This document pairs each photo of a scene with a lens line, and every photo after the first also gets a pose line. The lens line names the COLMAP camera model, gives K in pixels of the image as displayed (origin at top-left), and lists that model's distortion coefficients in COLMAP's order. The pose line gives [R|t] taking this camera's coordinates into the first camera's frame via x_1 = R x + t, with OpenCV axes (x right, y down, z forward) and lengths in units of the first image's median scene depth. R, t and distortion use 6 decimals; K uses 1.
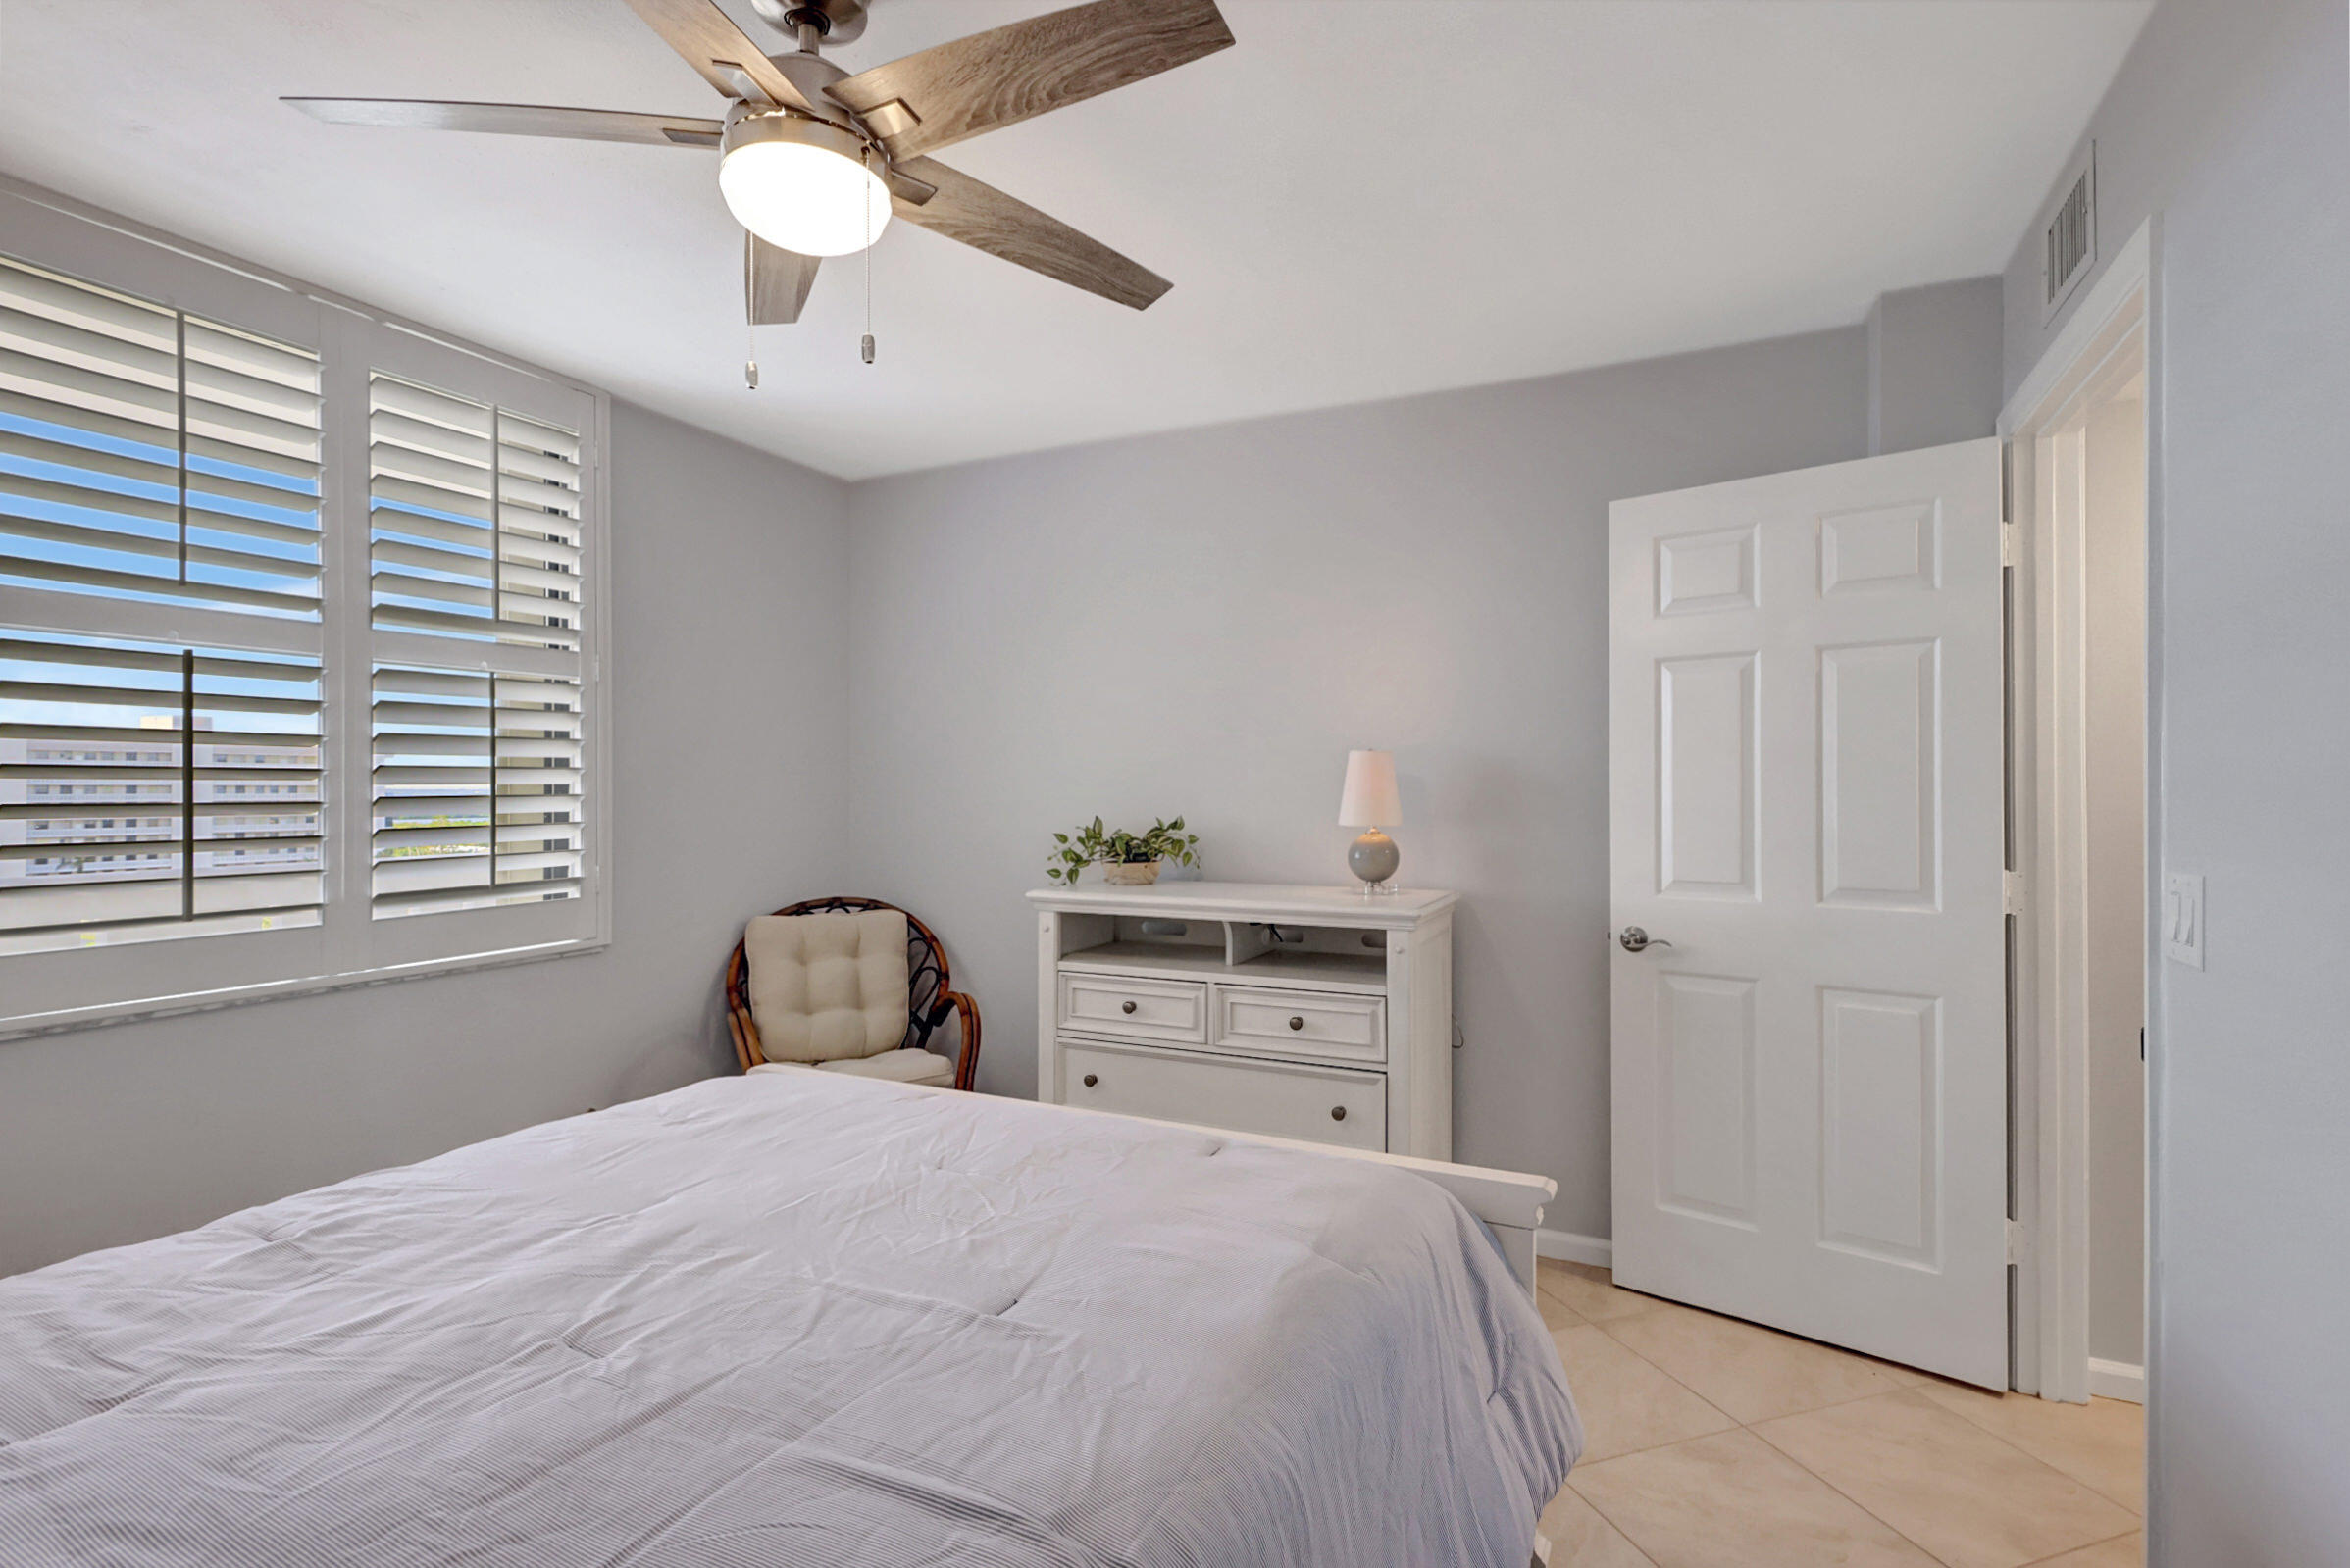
lens RADIAL K [[1104.6, 0, 1182.2], [0, 1104.6, 789.5], [0, 0, 1]] dist [-0.002485, 0.000948]
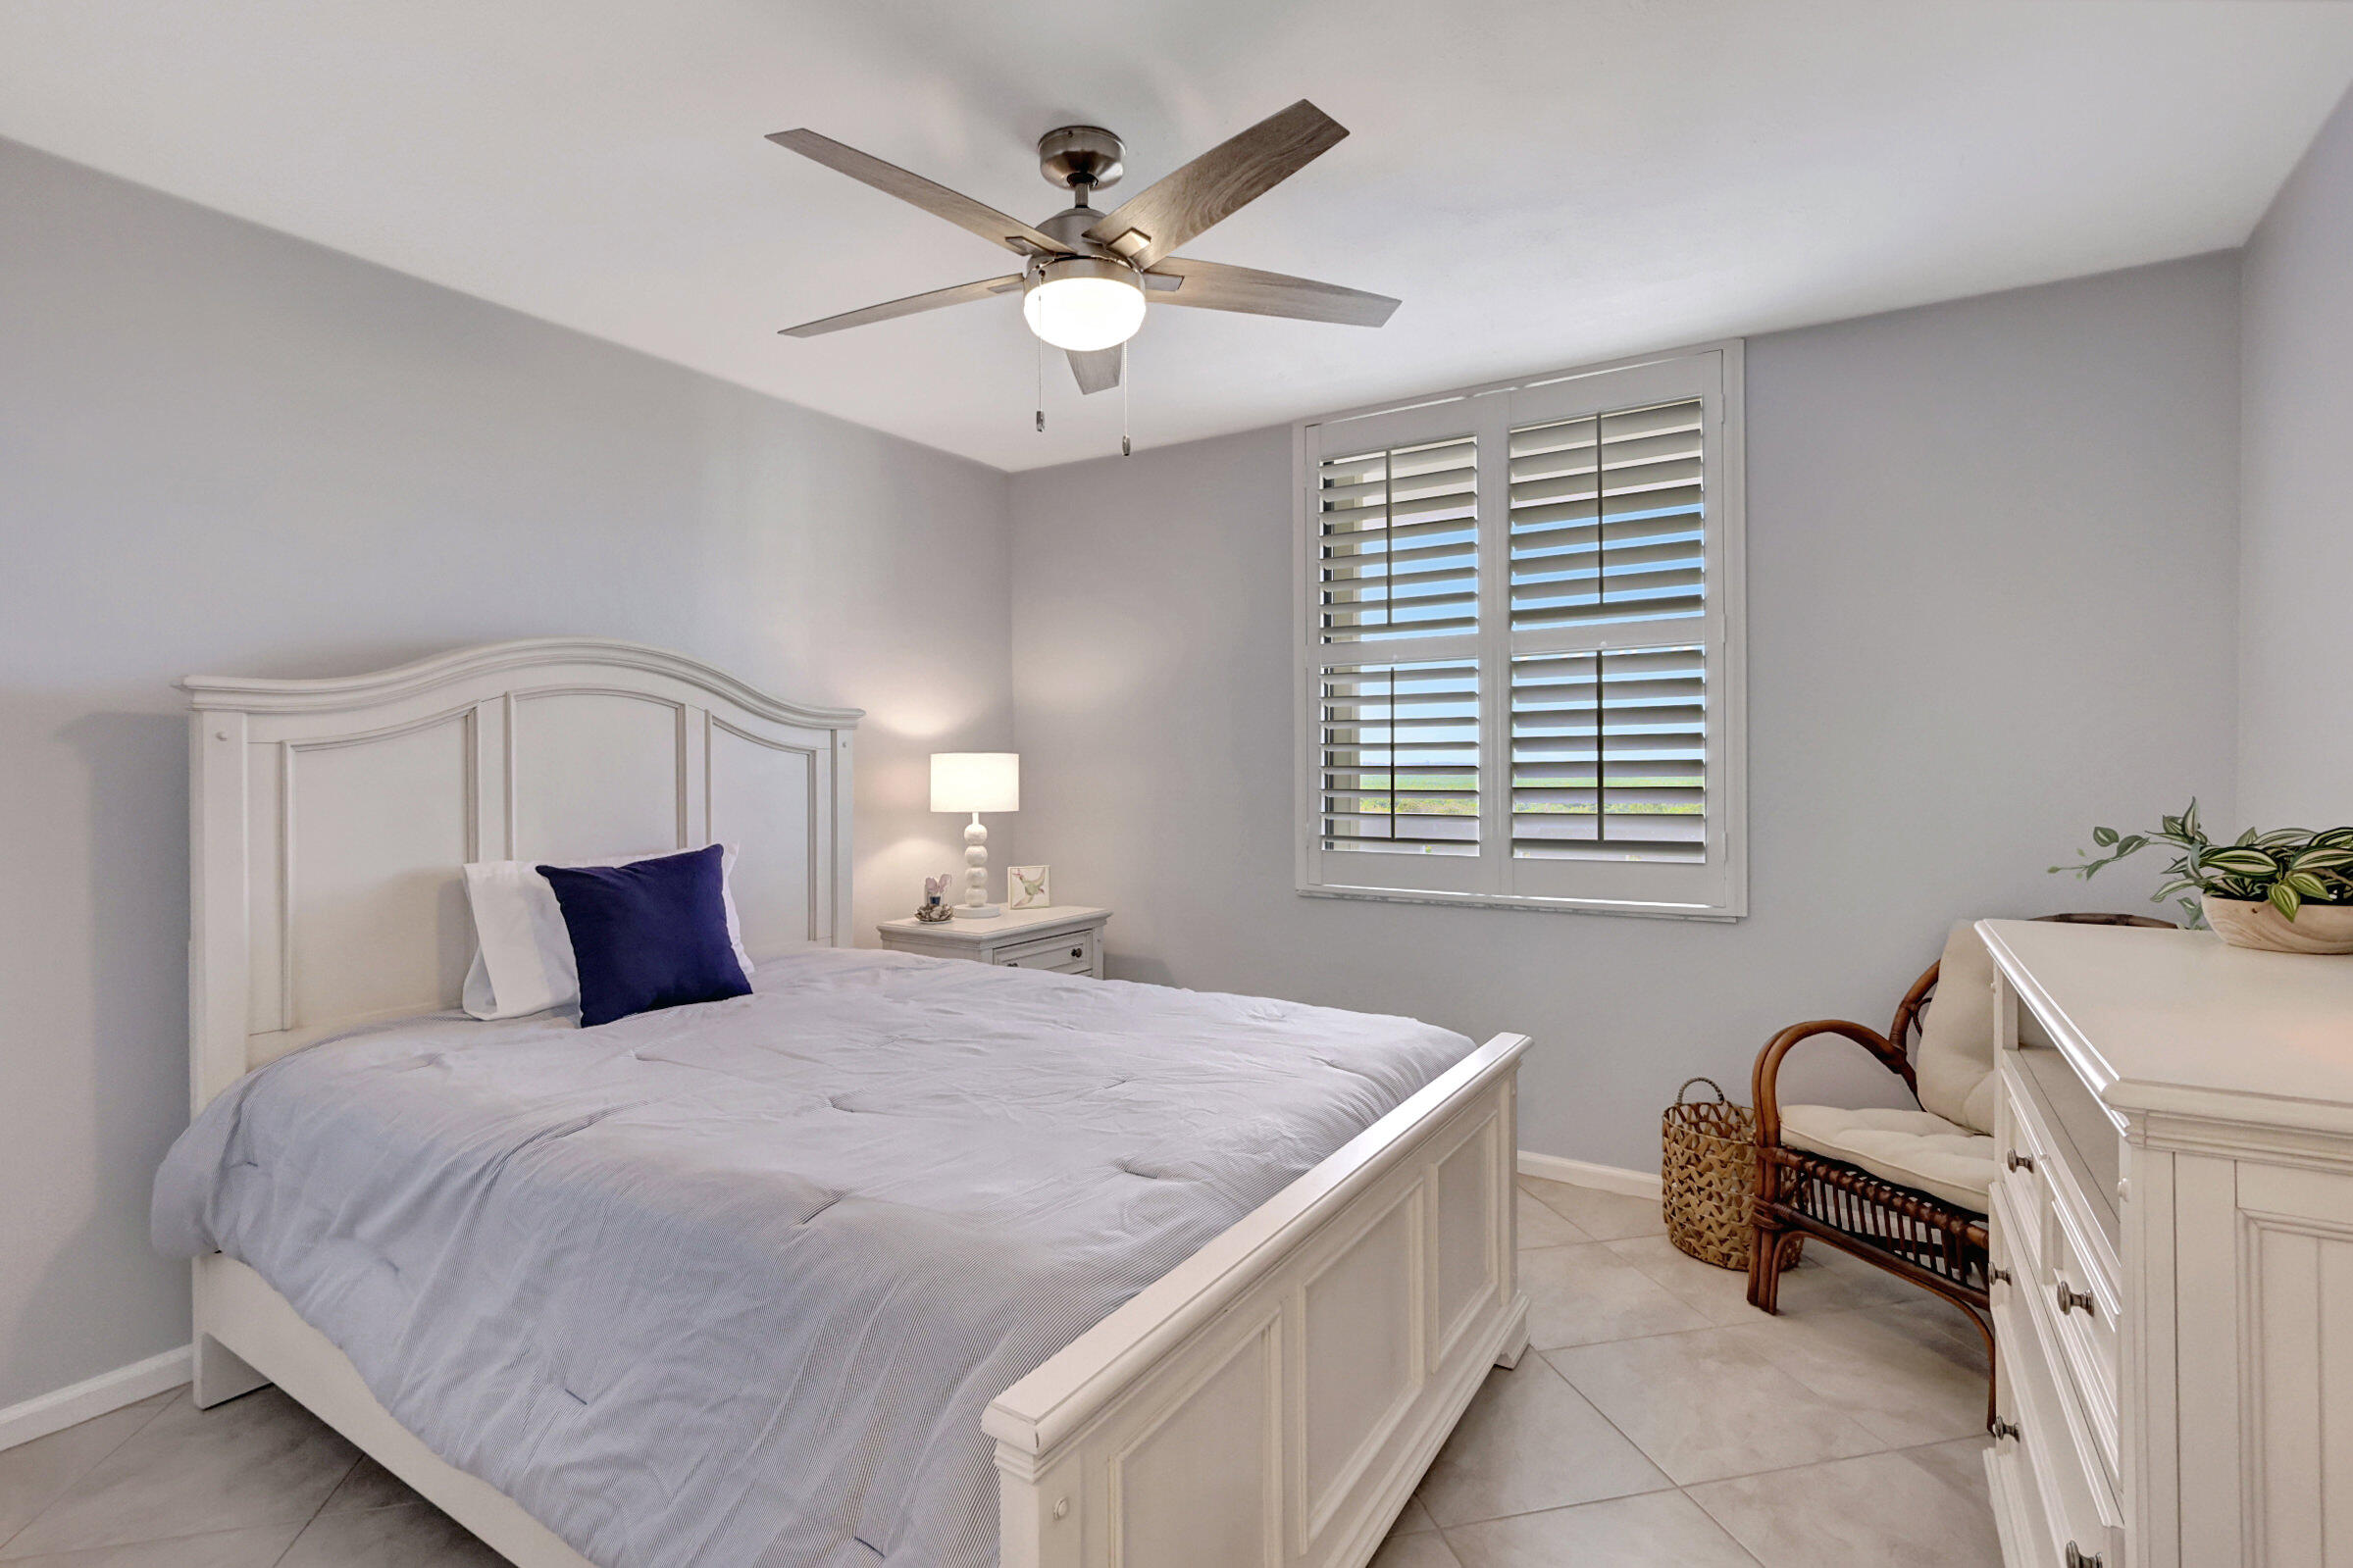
lens RADIAL K [[1106.0, 0, 1183.7], [0, 1106.0, 789.5], [0, 0, 1]] dist [-0.002485, 0.000948]
pose [[-0.098525, 0.027044, -0.994767, 0.666063], [0.008087, 0.999619, 0.026375, 0.000545], [0.995102, -0.005446, -0.098707, 0.839837]]
